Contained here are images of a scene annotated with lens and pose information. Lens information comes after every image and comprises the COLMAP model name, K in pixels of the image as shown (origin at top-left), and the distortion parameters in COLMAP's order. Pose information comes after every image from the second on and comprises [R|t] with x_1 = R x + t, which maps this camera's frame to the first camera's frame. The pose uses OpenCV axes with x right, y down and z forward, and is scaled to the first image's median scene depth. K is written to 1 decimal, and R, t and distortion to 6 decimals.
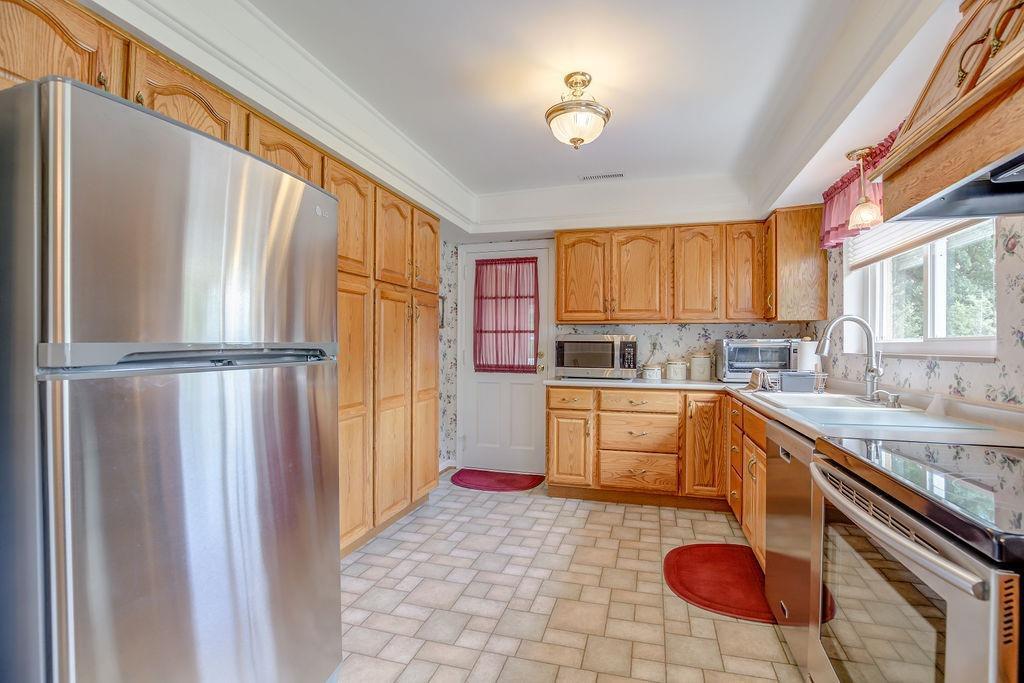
lens RADIAL K [[469.7, 0, 517.2], [0, 469.7, 341.7], [0, 0, 1]] dist [-0.019703, 0.000485]
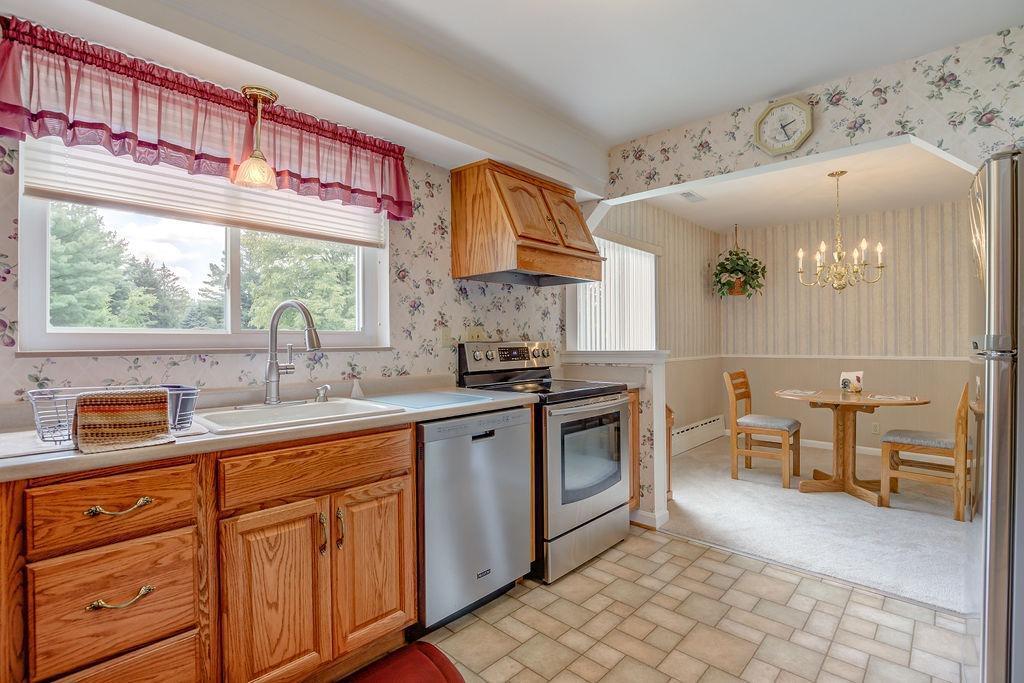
lens RADIAL K [[480.5, 0, 513.4], [0, 480.5, 348.1], [0, 0, 1]] dist [-0.021344, 0.000898]
pose [[-0.889306, -0.004663, 0.457288, -0.008221], [-0.002604, 0.999983, 0.005133, 0.012768], [-0.457304, 0.003374, -0.889304, 0.977319]]
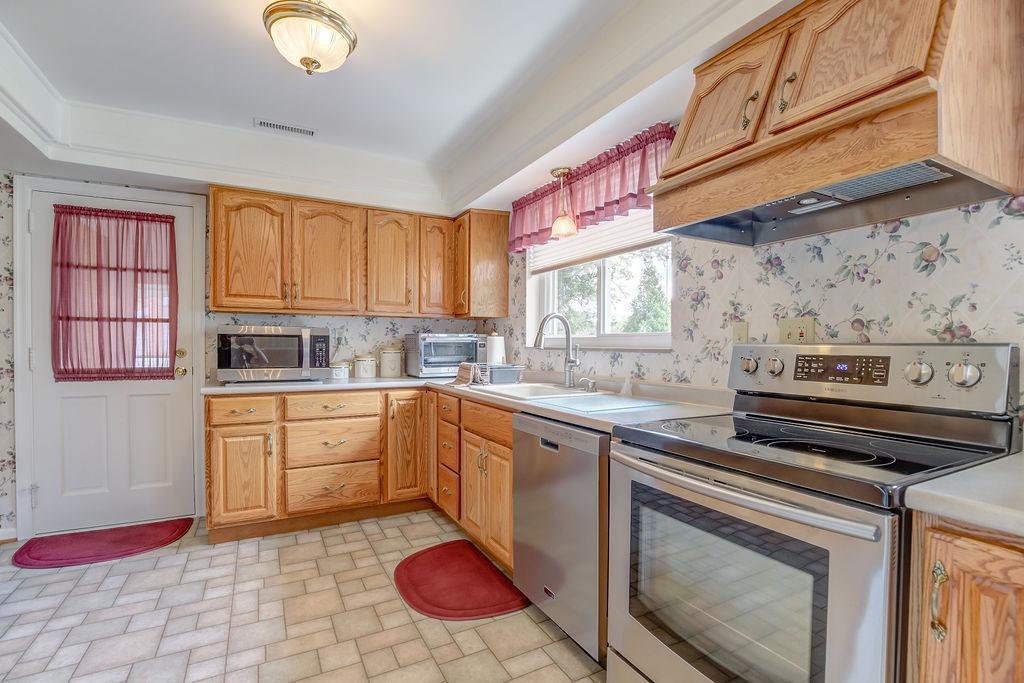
lens RADIAL K [[480.5, 0, 513.4], [0, 480.5, 348.1], [0, 0, 1]] dist [-0.021344, 0.000898]
pose [[0.719688, -0.009659, 0.694231, -0.108927], [-0.006178, 0.999775, 0.020315, 0.002950], [-0.694270, -0.018909, 0.719466, 0.143587]]
